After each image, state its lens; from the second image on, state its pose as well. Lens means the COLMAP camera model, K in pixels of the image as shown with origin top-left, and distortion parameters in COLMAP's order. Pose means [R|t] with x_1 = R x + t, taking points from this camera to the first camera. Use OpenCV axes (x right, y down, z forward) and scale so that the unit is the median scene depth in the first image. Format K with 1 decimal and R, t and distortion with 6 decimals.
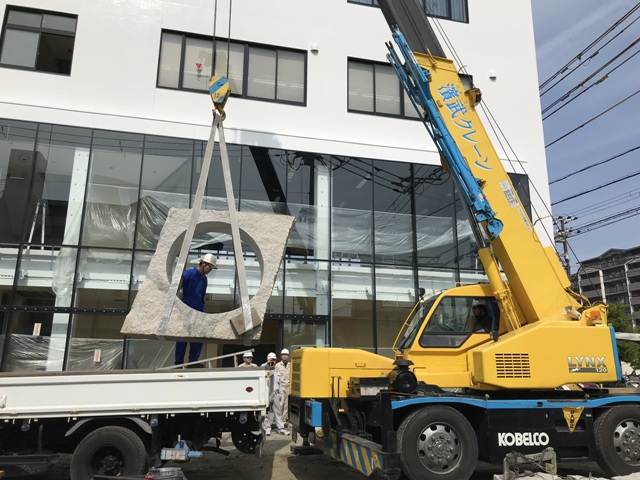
lens RADIAL K [[514.2, 0, 320.0], [0, 514.2, 240.0], [0, 0, 1]] dist [0.045664, -0.060957]
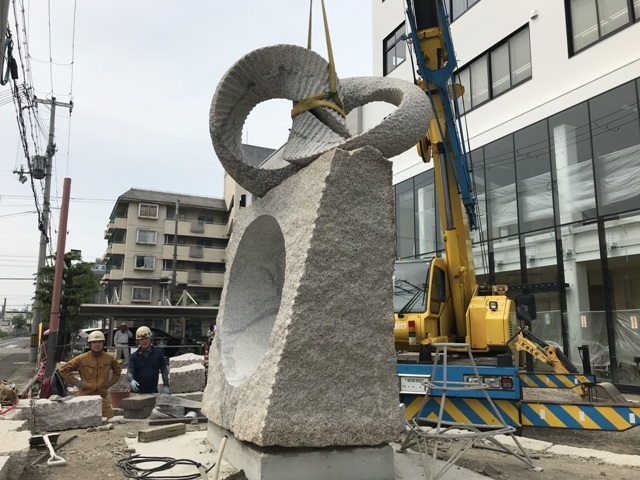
lens RADIAL K [[514.2, 0, 320.0], [0, 514.2, 240.0], [0, 0, 1]] dist [0.045664, -0.060957]
pose [[0.226073, -0.173186, -0.958592, 0.789460], [0.244061, 0.962751, -0.116379, 0.062043], [0.943040, -0.207645, 0.259920, 0.271242]]
